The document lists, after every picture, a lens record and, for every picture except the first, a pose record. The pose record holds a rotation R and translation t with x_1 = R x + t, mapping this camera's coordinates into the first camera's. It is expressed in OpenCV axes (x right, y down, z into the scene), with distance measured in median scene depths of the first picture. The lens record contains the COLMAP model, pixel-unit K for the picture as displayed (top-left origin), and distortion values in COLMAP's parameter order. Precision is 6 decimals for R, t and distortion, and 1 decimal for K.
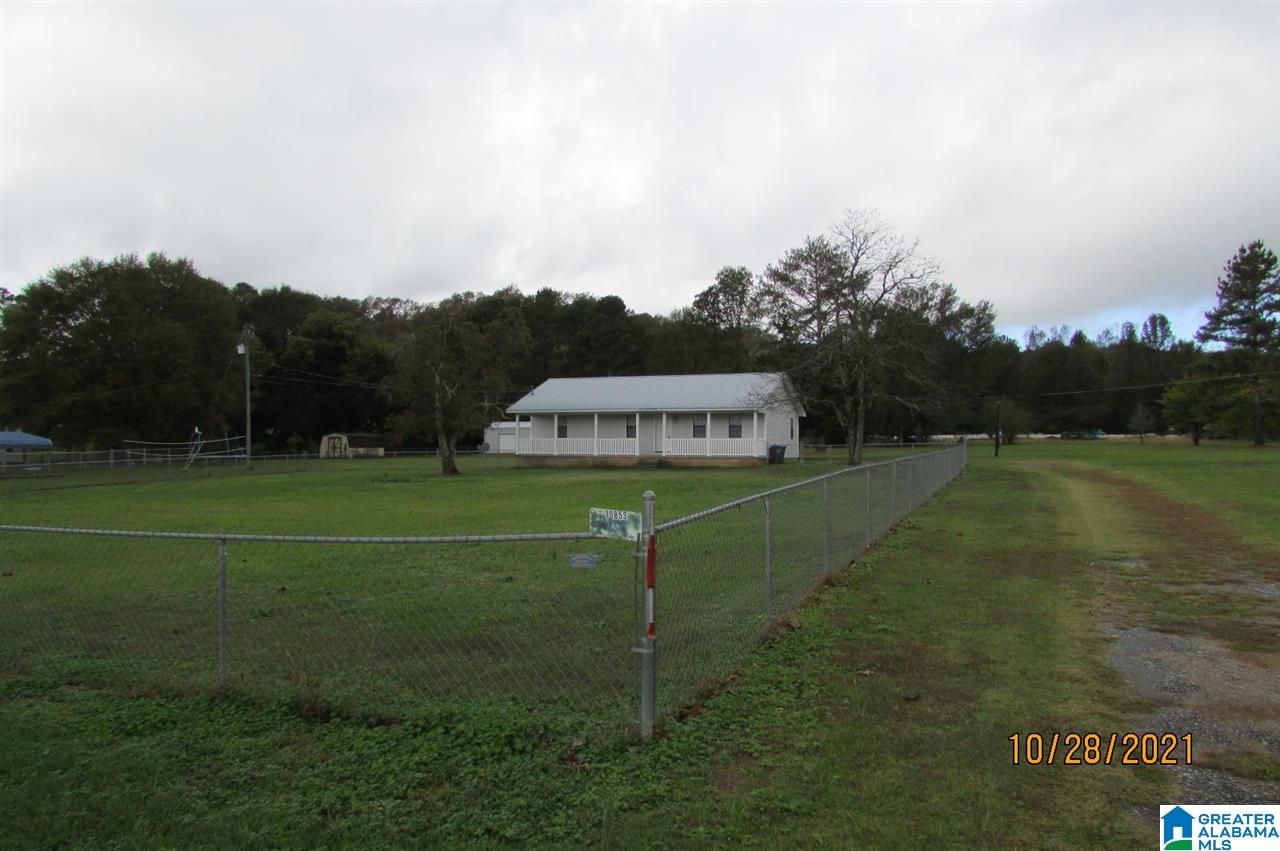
lens RADIAL K [[909.6, 0, 641.5], [0, 909.6, 434.3], [0, 0, 1]] dist [-0.045179, 0.001521]
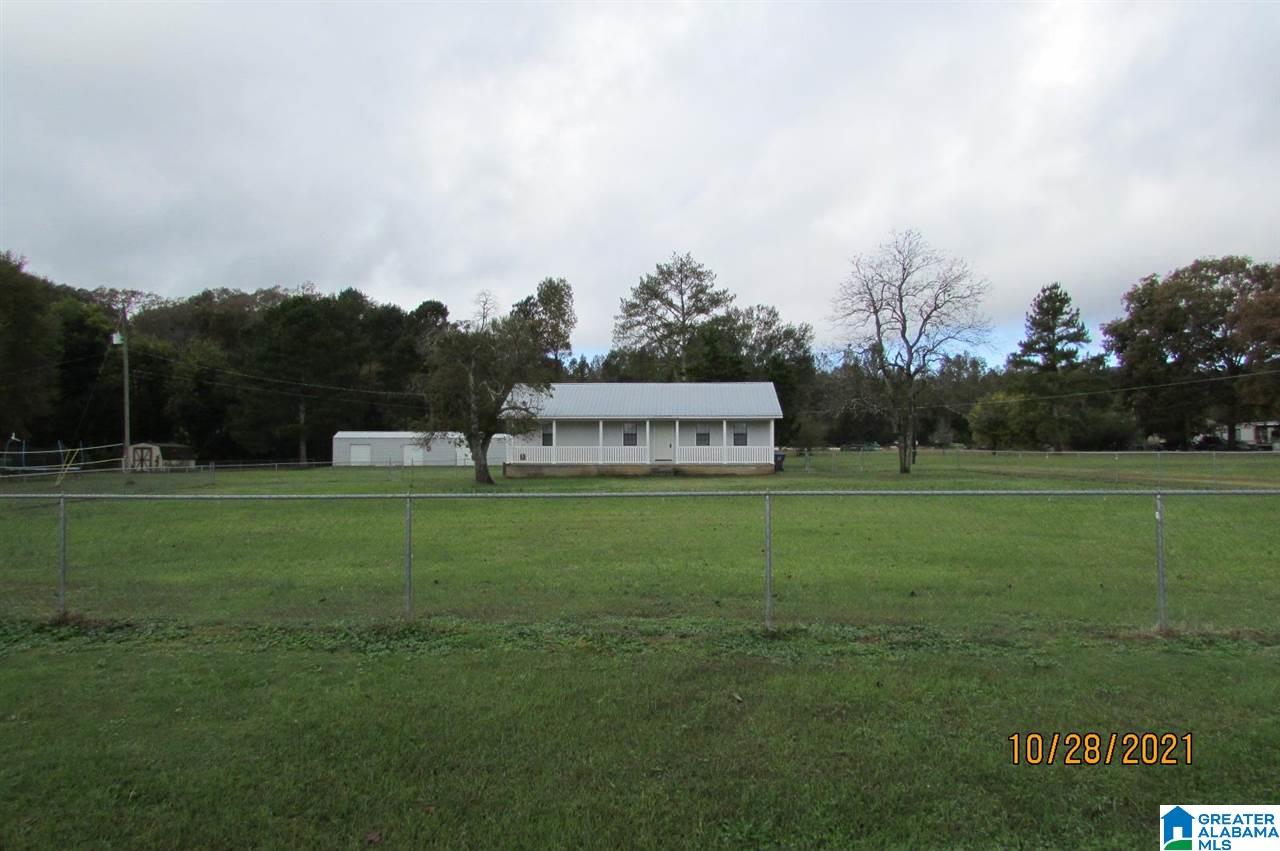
lens RADIAL K [[909.6, 0, 640.3], [0, 909.6, 417.8], [0, 0, 1]] dist [-0.045179, 0.001521]
pose [[0.940021, 0.012499, 0.340888, -0.239764], [-0.000518, 0.999380, -0.035213, 0.005967], [-0.341116, 0.032924, 0.939444, 0.061460]]
